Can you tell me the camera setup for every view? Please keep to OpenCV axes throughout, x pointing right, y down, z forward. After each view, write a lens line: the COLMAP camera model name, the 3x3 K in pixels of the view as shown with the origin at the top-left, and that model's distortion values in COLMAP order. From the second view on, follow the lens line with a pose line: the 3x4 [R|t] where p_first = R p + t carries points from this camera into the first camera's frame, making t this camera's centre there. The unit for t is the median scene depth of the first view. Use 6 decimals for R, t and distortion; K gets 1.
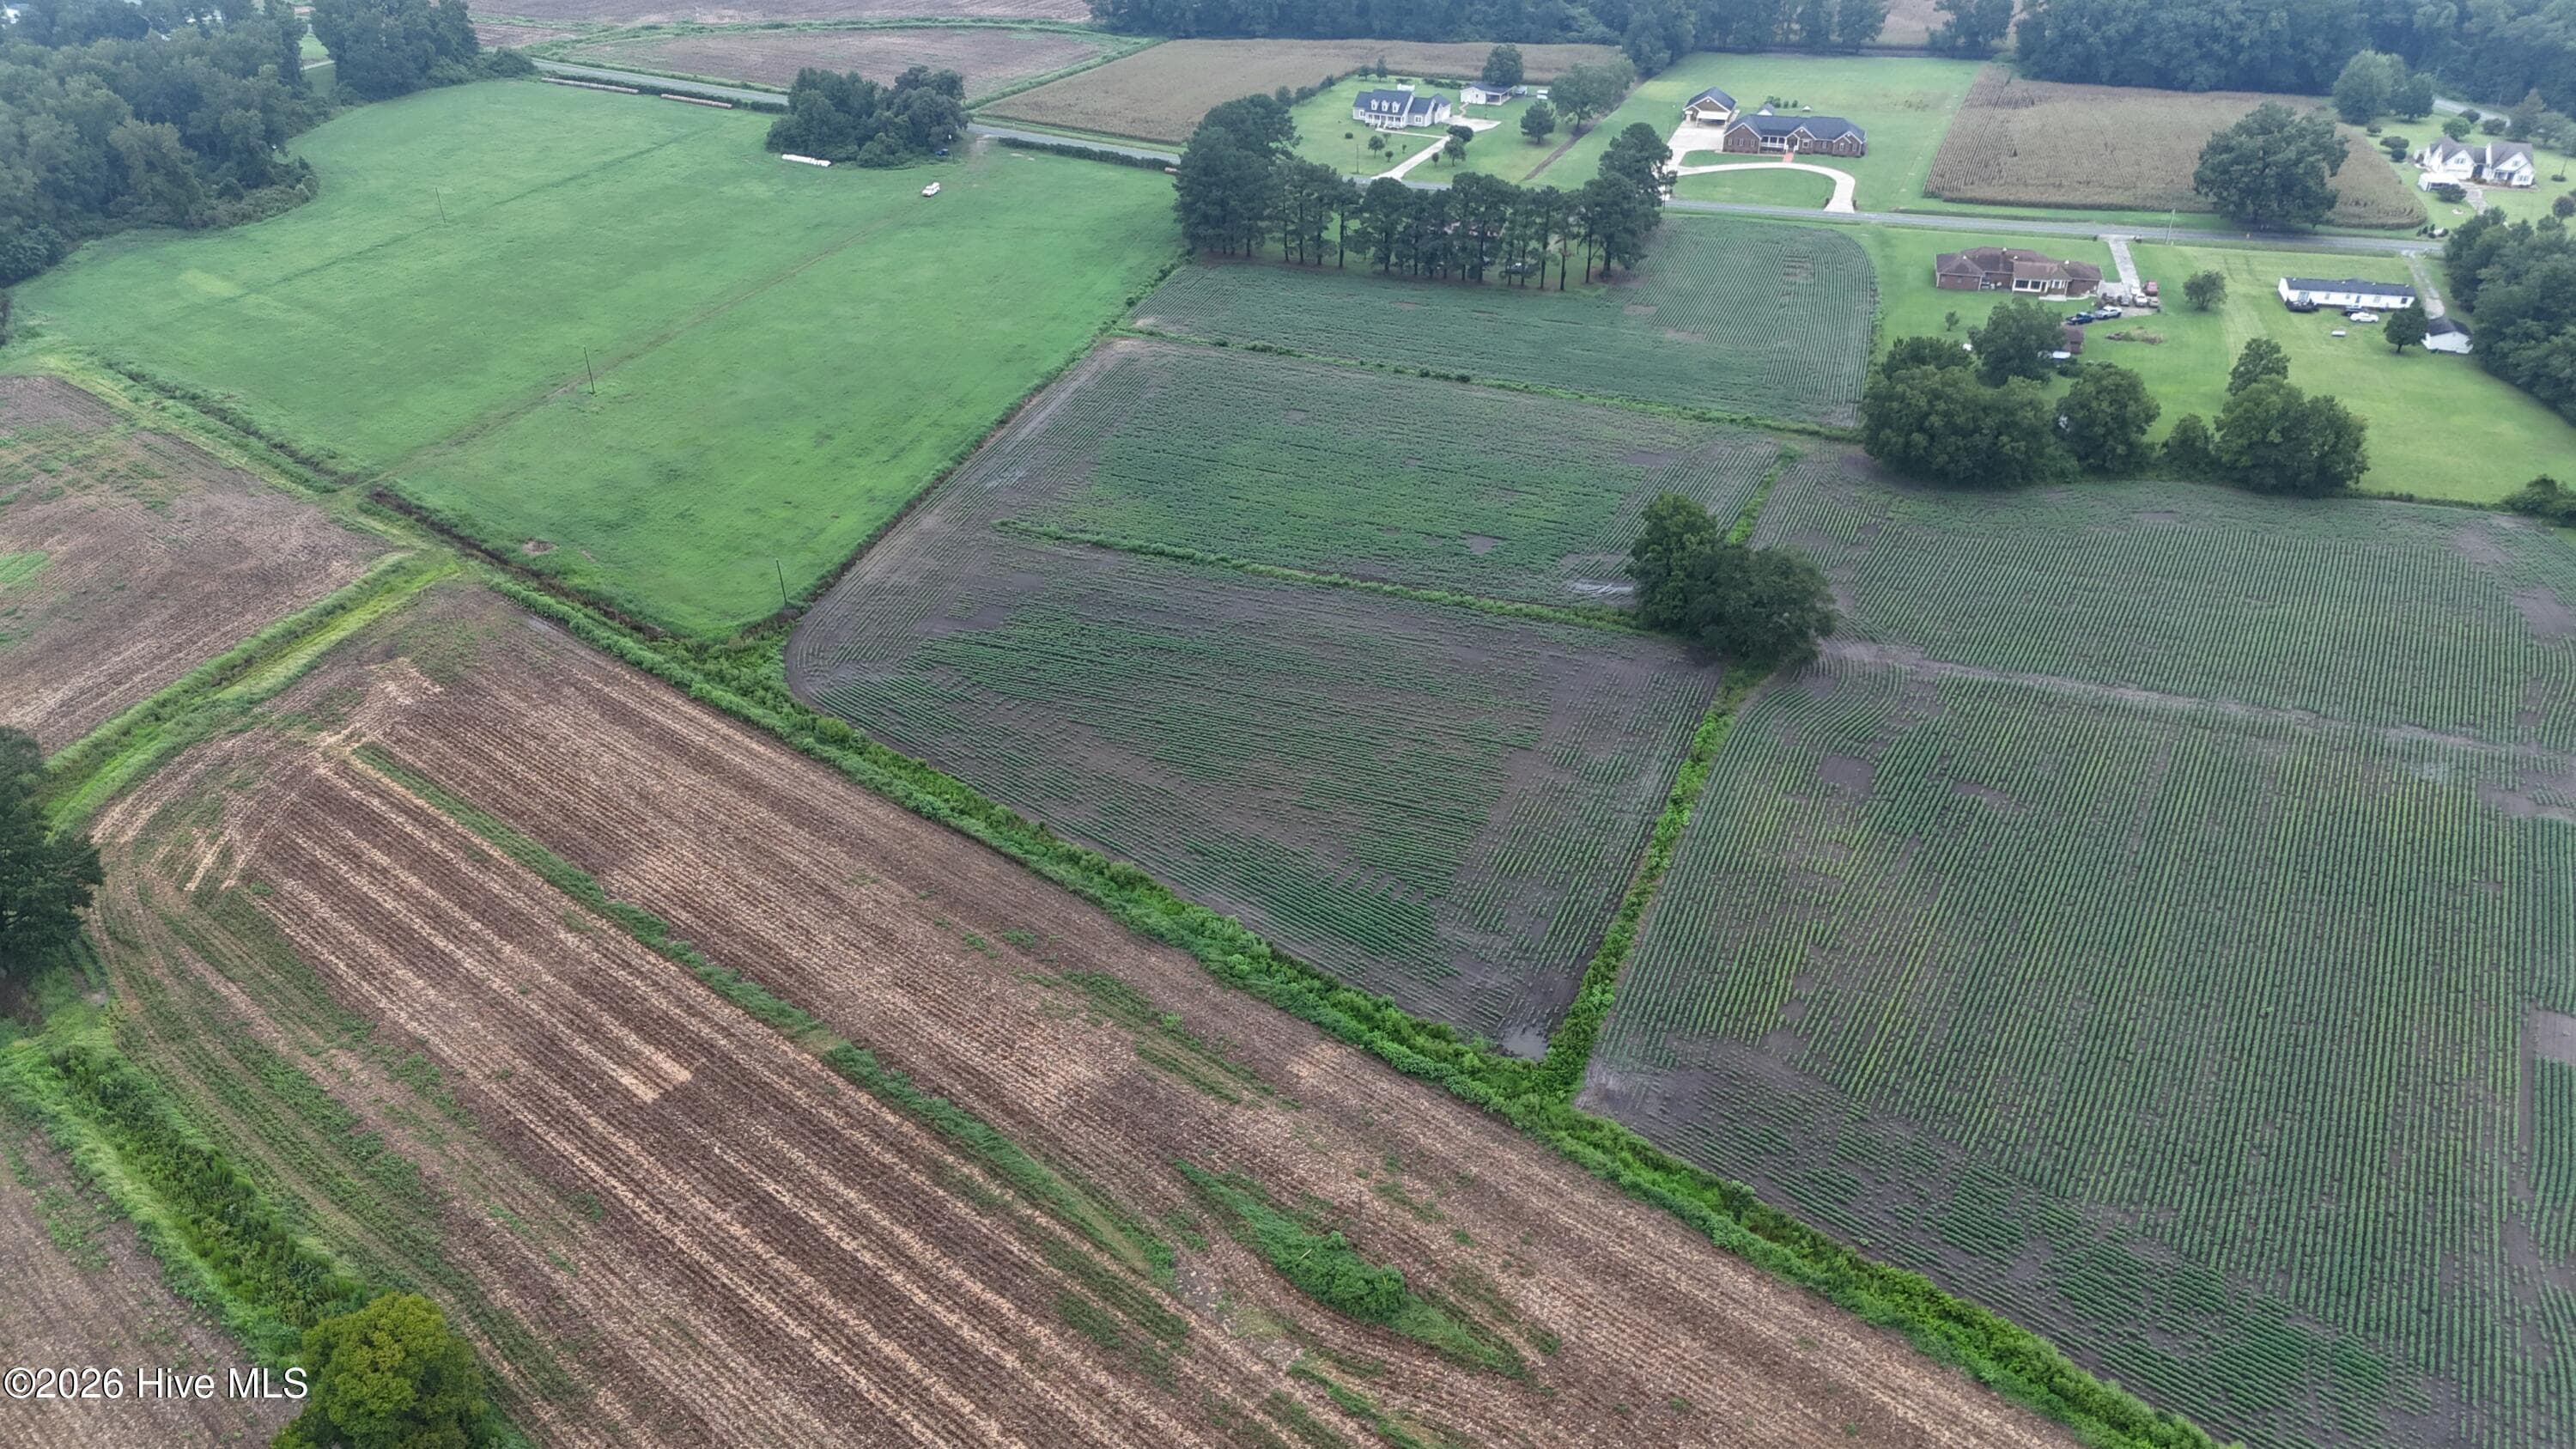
lens RADIAL K [[1882.2, 0, 1300.1], [0, 1882.2, 728.6], [0, 0, 1]] dist [0.094998, -0.094579]
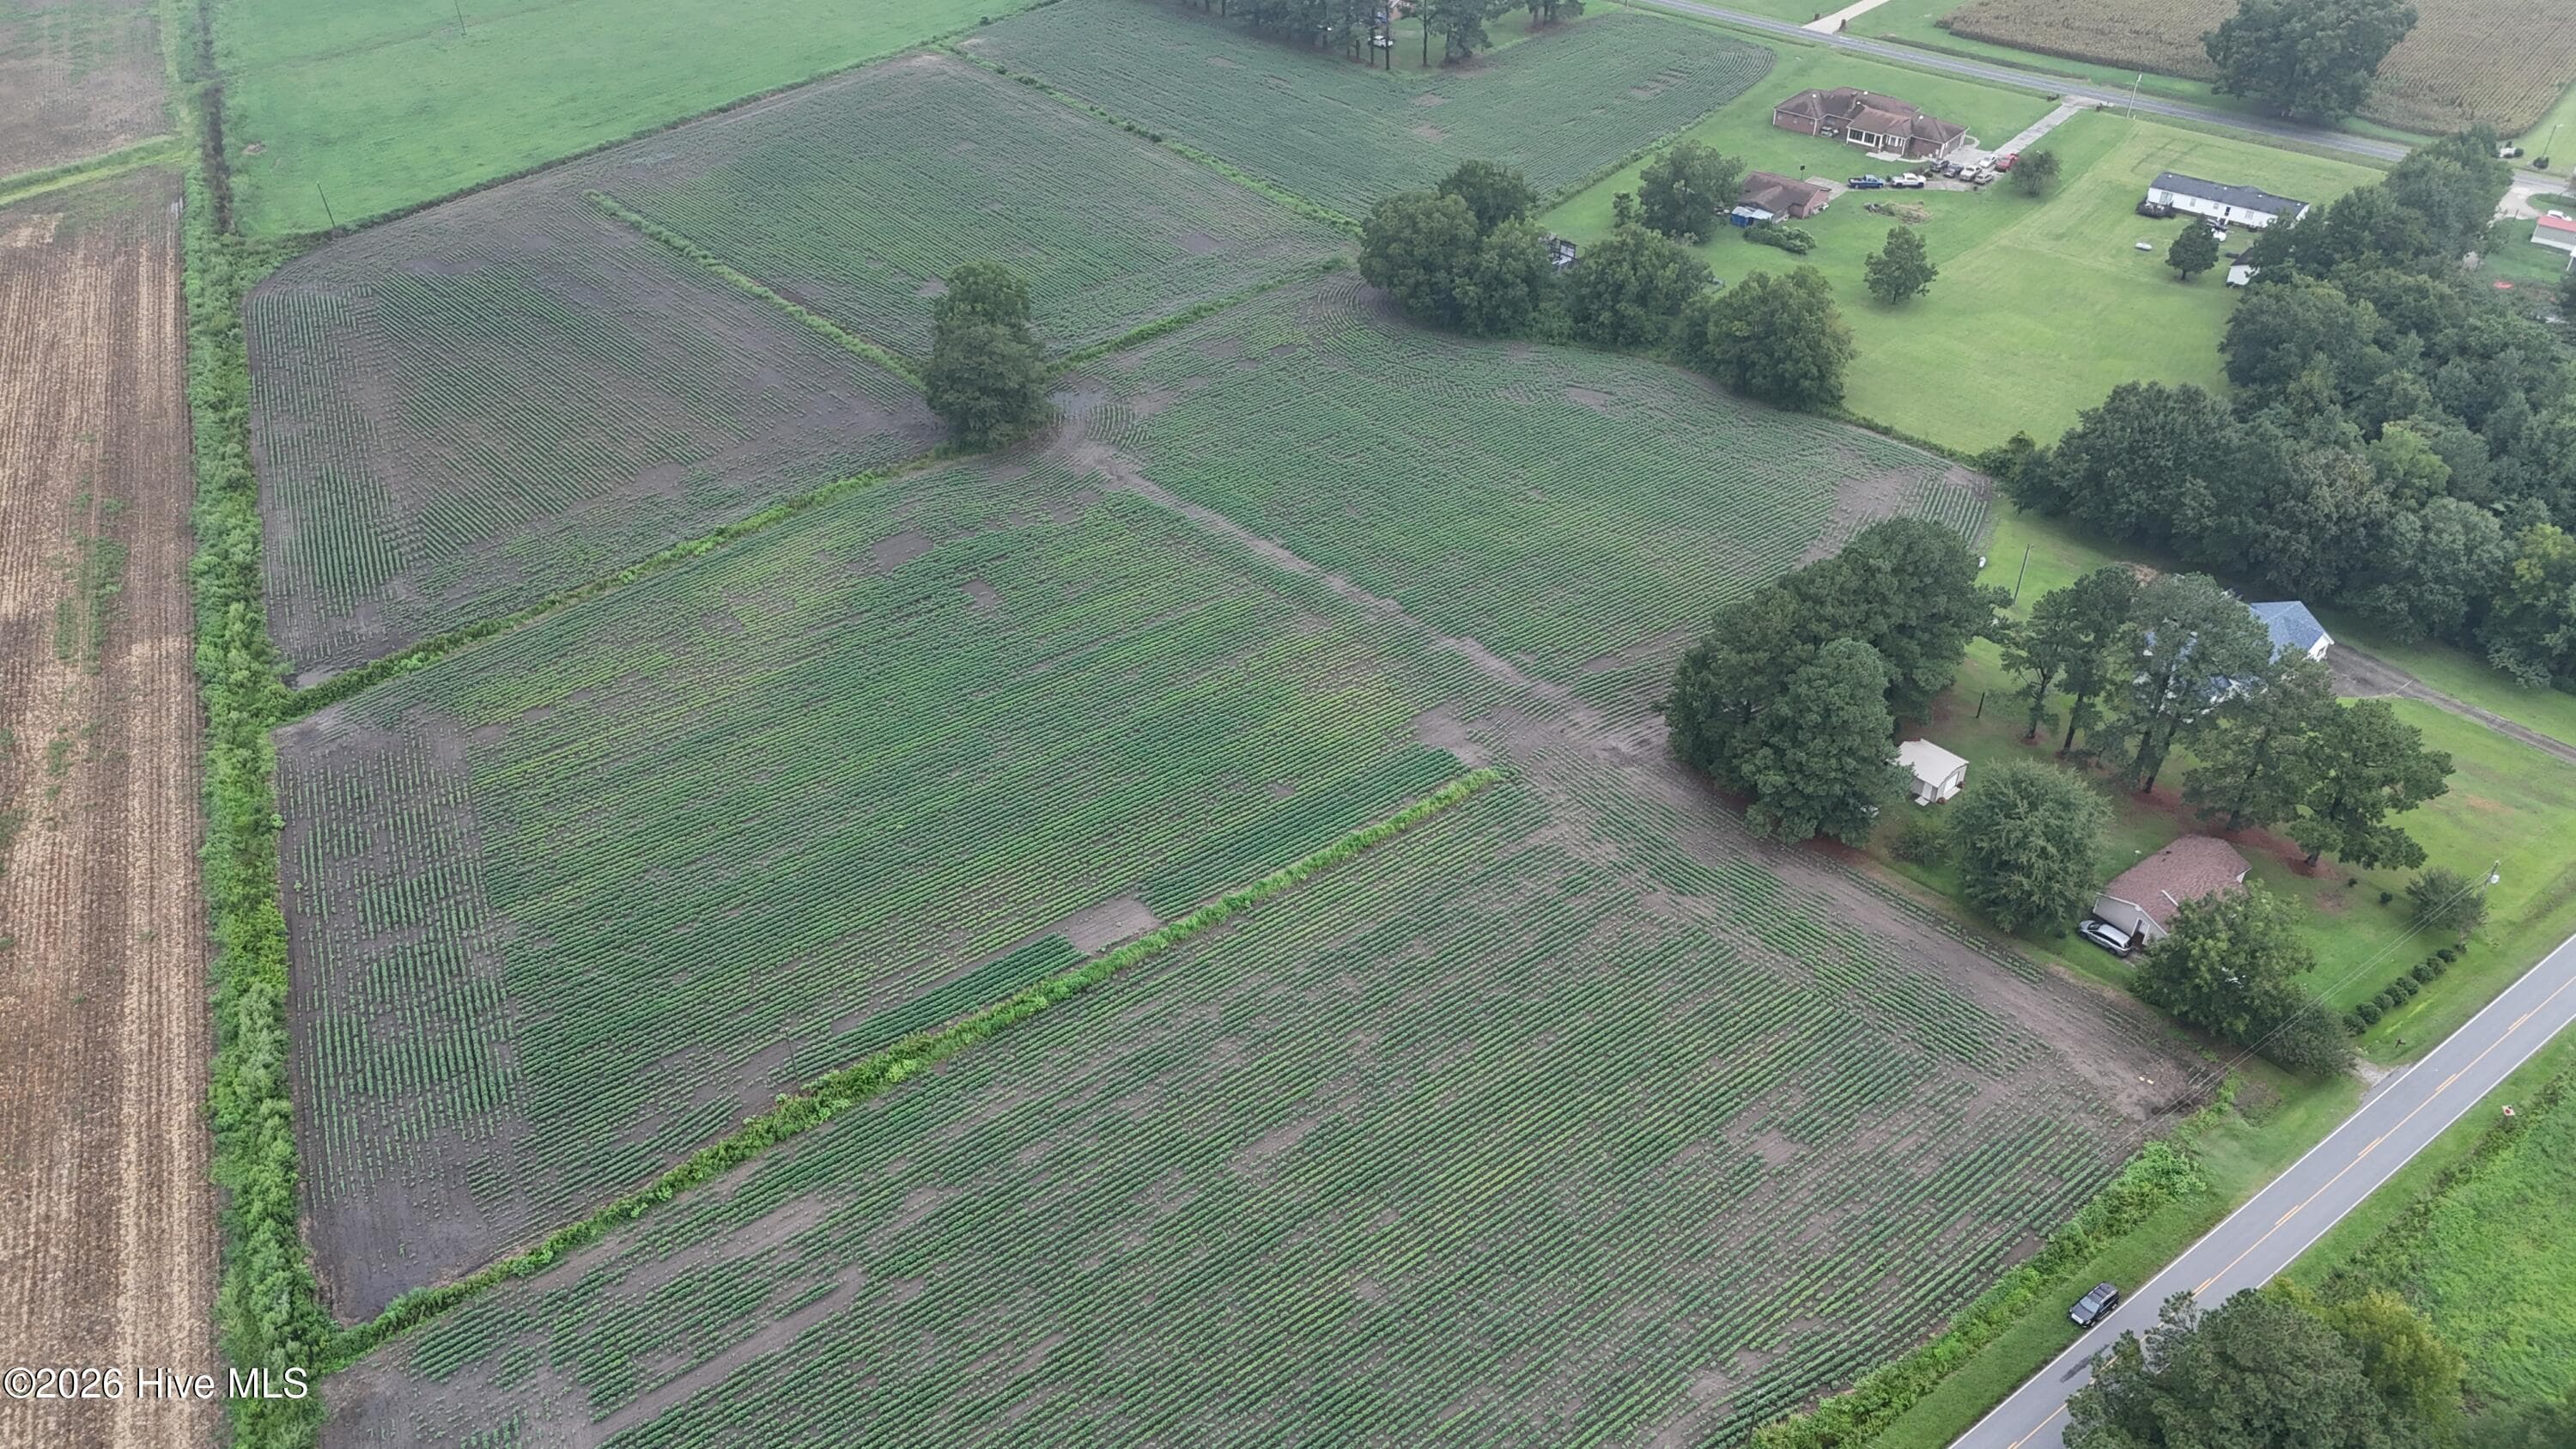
lens RADIAL K [[1887.8, 0, 1298.8], [0, 1887.8, 728.0], [0, 0, 1]] dist [0.074893, -0.067161]
pose [[0.905634, 0.253332, -0.340074, 0.653776], [-0.210951, 0.964814, 0.156950, -0.068156], [0.367869, -0.070400, 0.927209, 0.093737]]
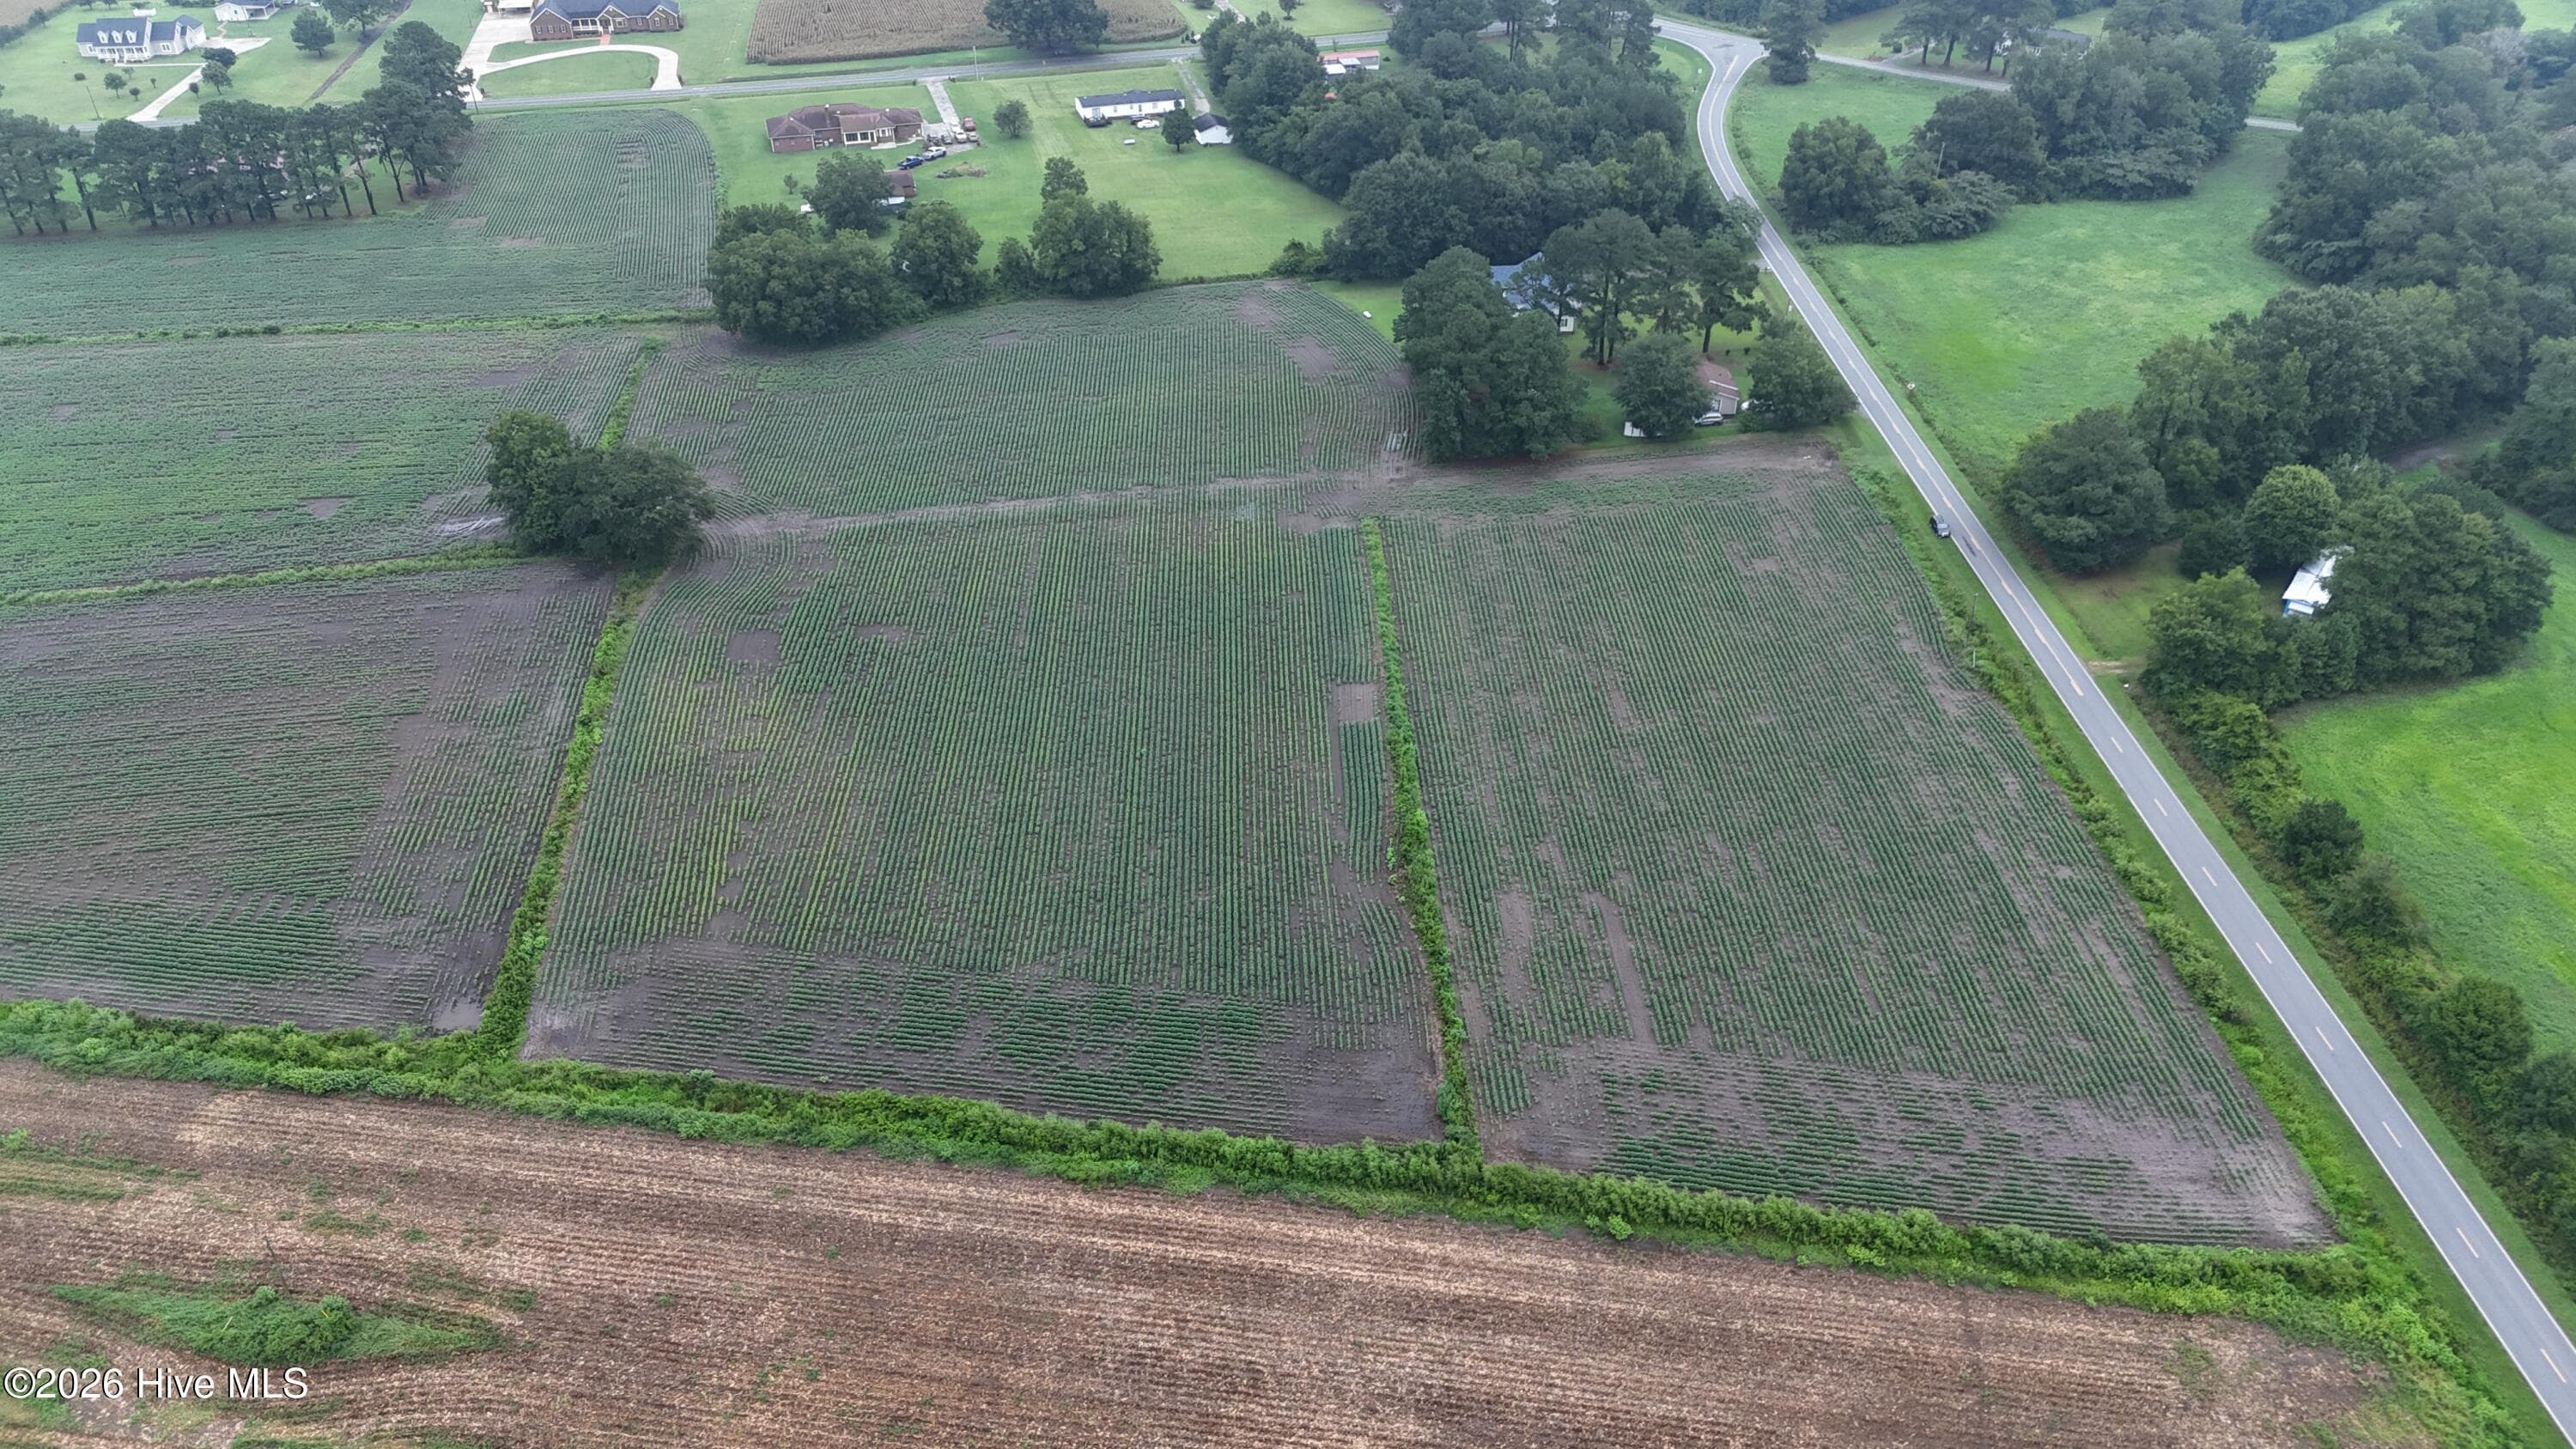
lens RADIAL K [[1882.0, 0, 1300.5], [0, 1882.0, 737.0], [0, 0, 1]] dist [0.072669, -0.066646]
pose [[0.857333, -0.290563, 0.424916, 0.072402], [0.262689, 0.956843, 0.124285, 0.015615], [-0.442690, 0.005068, 0.896660, -0.027755]]
